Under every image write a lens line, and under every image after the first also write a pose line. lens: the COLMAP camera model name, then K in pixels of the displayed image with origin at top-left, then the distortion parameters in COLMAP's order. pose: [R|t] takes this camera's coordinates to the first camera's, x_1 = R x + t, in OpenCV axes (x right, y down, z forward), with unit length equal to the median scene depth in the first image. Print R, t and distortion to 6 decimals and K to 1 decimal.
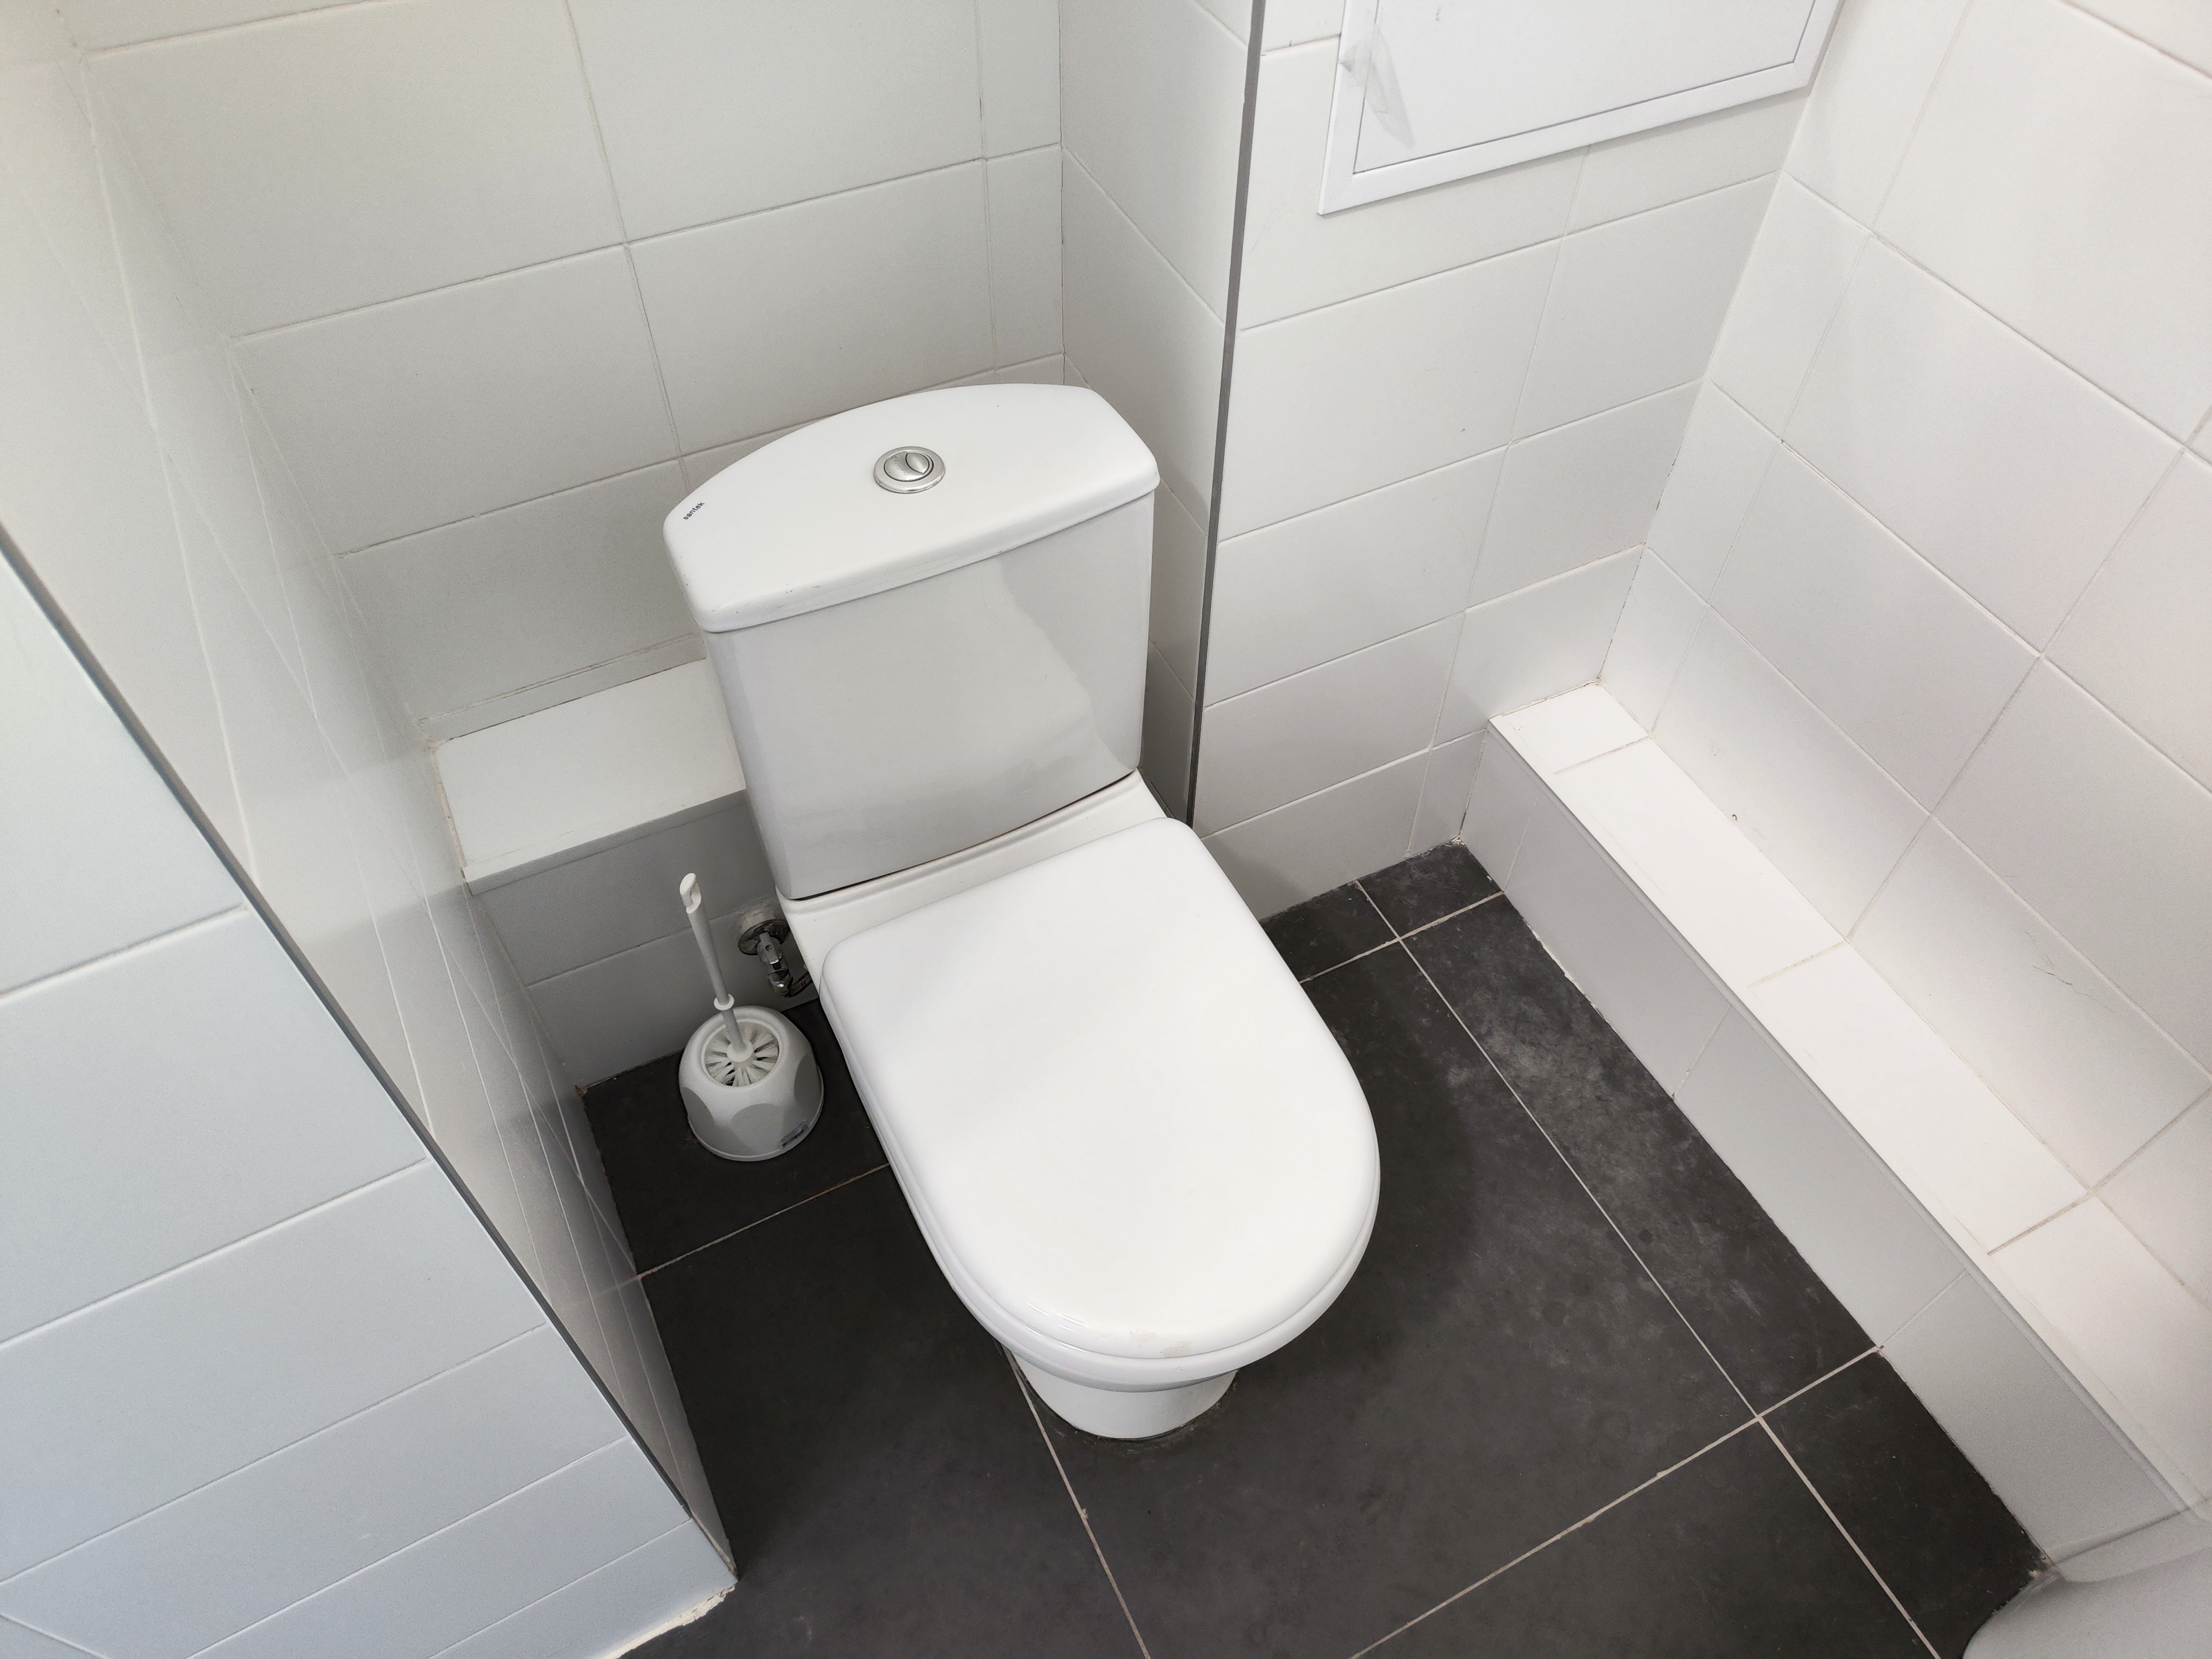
lens RADIAL K [[1553.1, 0, 1110.9], [0, 1553.1, 797.8], [0, 0, 1]] dist [0.044333, -0.027200]
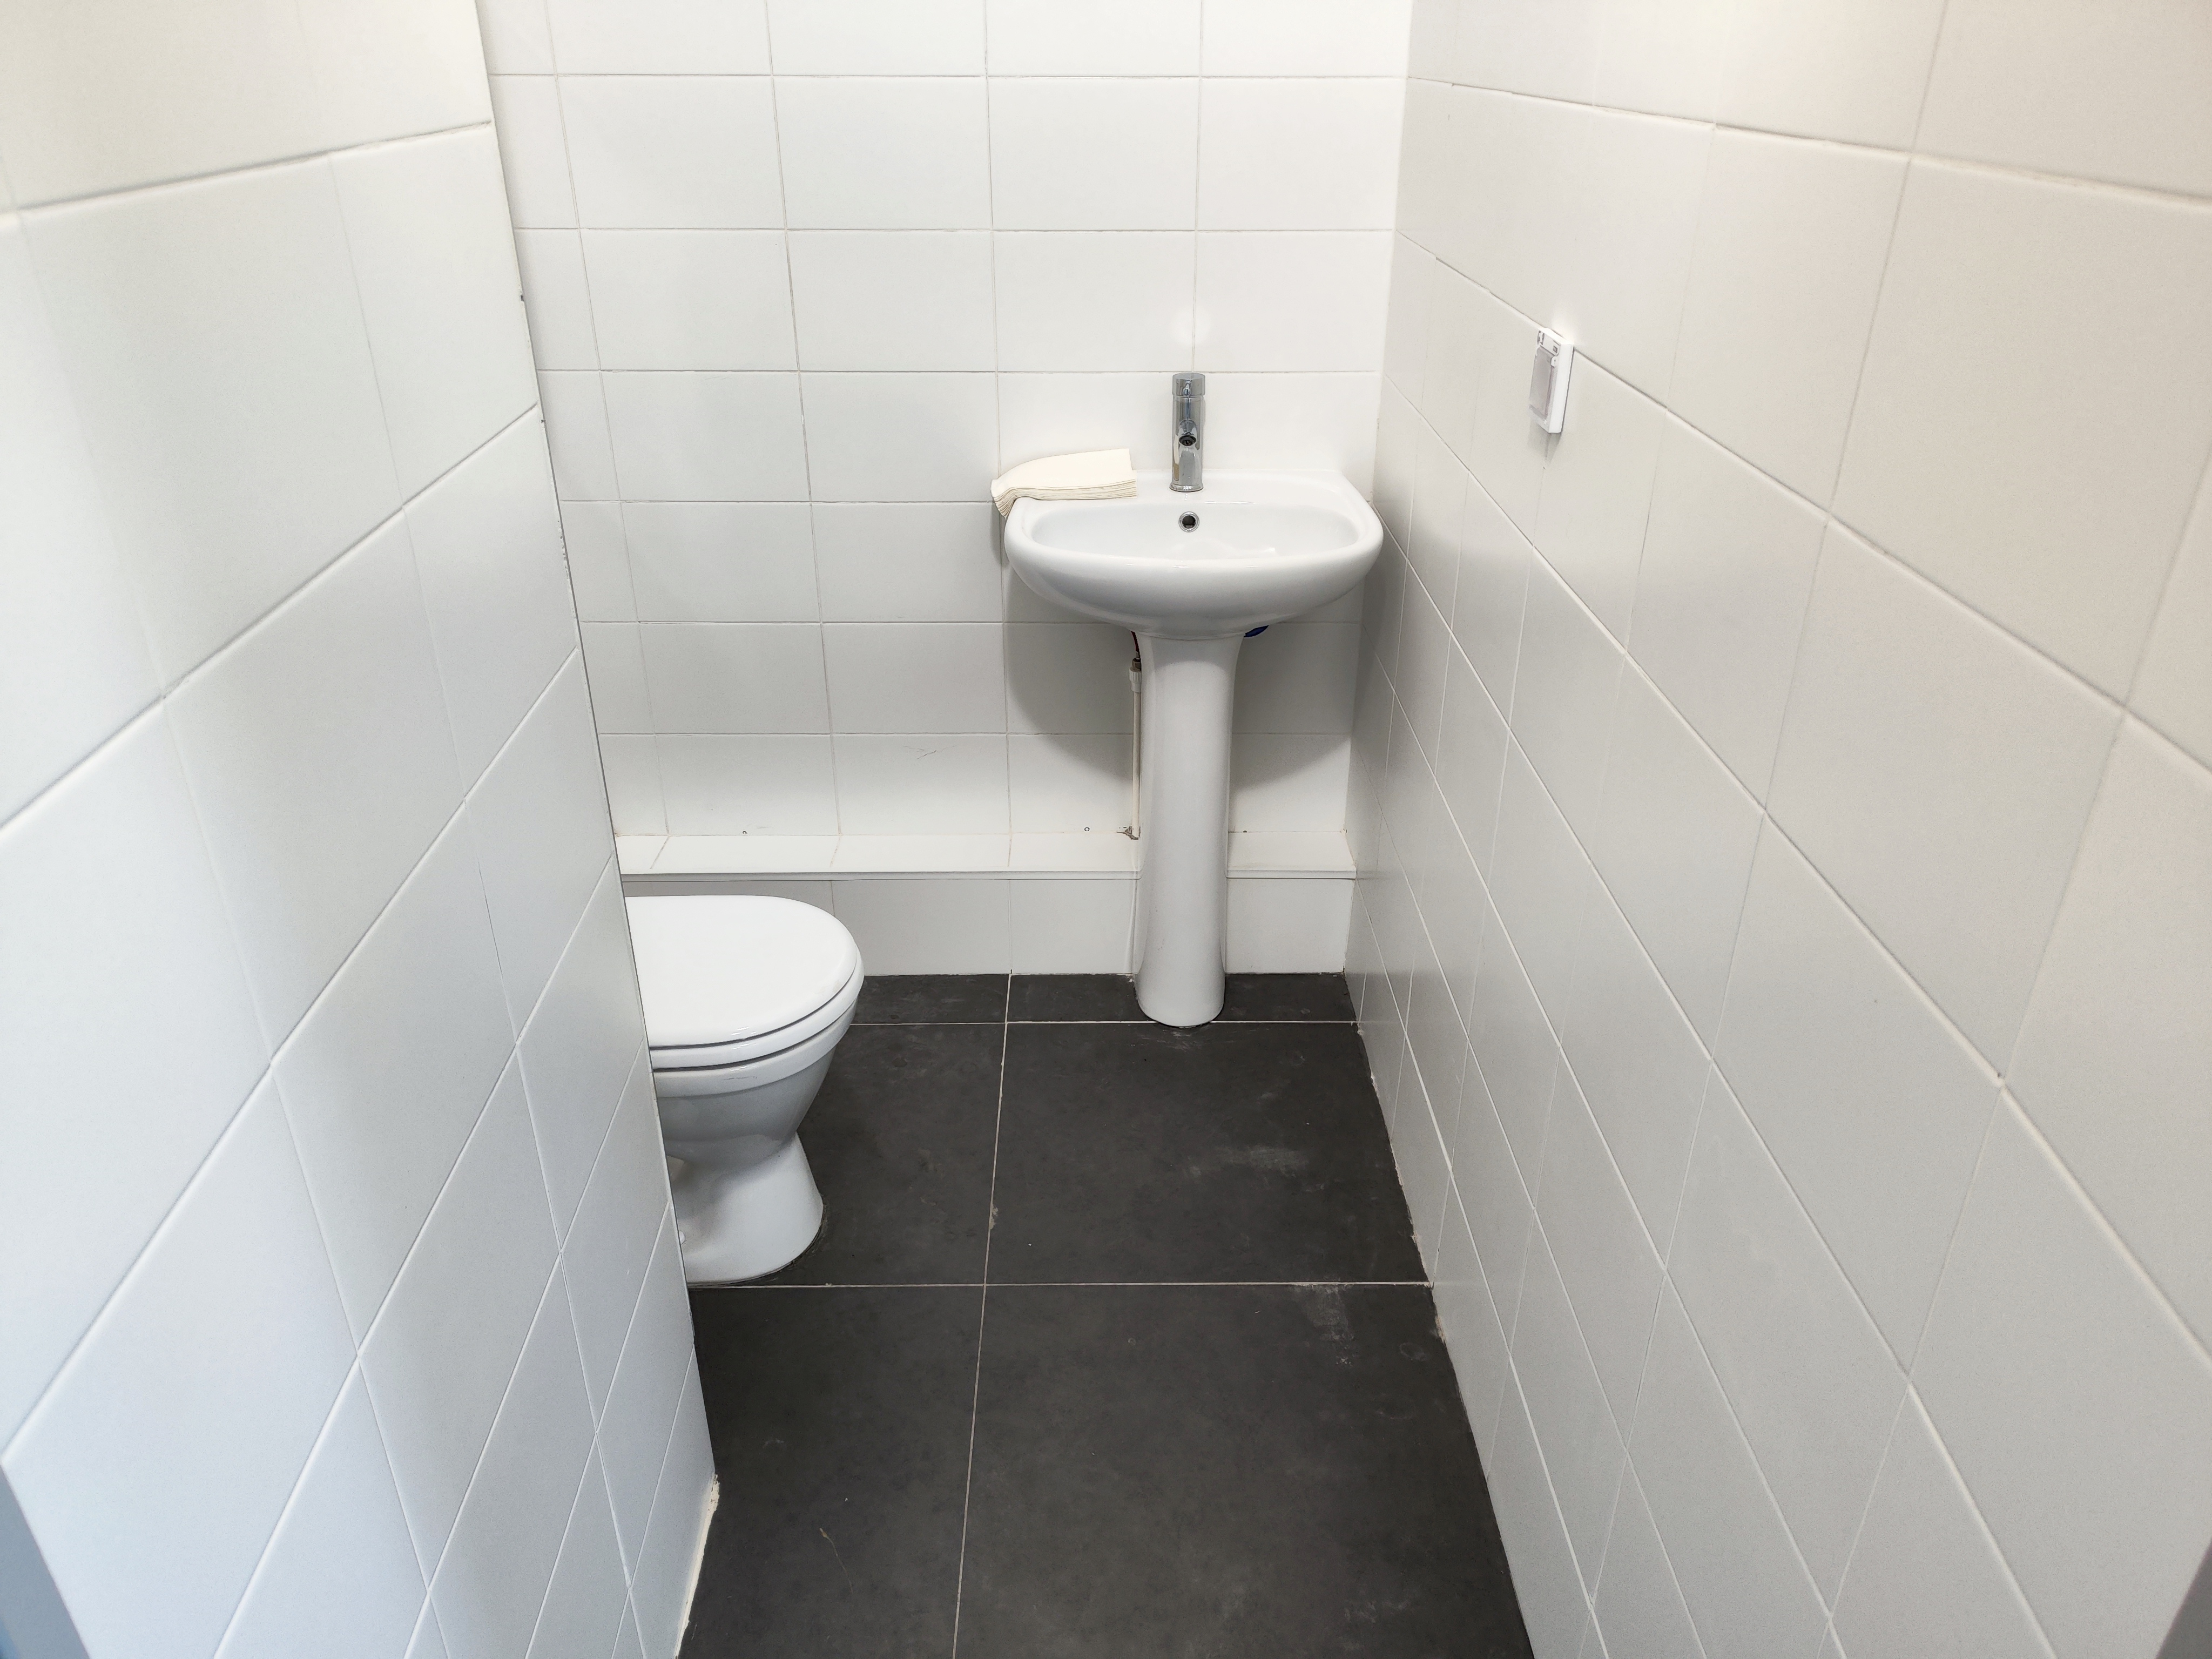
lens RADIAL K [[1553.1, 0, 1110.9], [0, 1553.1, 797.8], [0, 0, 1]] dist [0.044333, -0.027200]
pose [[0.438977, -0.427115, 0.790488, -0.828669], [0.704785, 0.709375, -0.008096, 0.323171], [-0.557295, 0.560678, 0.612424, -0.277490]]
